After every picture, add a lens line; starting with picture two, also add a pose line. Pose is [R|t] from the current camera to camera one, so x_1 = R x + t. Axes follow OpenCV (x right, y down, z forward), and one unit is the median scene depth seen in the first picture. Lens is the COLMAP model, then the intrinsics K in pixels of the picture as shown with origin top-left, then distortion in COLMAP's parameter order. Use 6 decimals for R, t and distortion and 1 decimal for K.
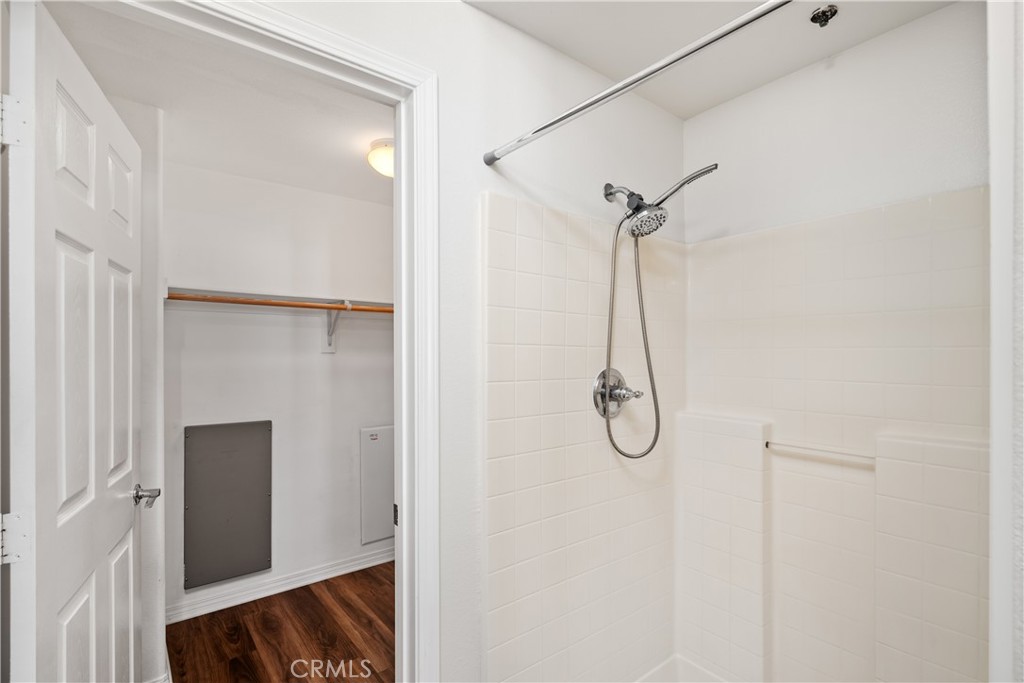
lens RADIAL K [[471.2, 0, 506.5], [0, 471.2, 339.4], [0, 0, 1]] dist [-0.002491, 0.000049]
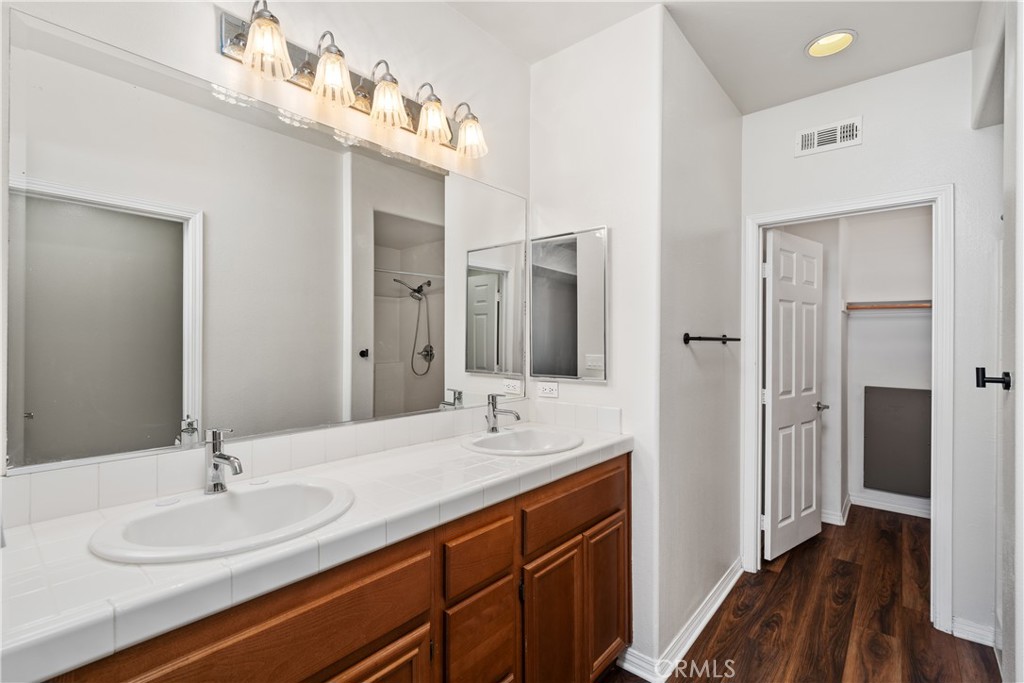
lens RADIAL K [[471.2, 0, 506.5], [0, 471.2, 339.4], [0, 0, 1]] dist [-0.002491, 0.000049]
pose [[0.196458, 0.015527, -0.980389, 0.745386], [0.014976, 0.999710, 0.018834, -0.026214], [0.980398, -0.018382, 0.196169, -0.585072]]
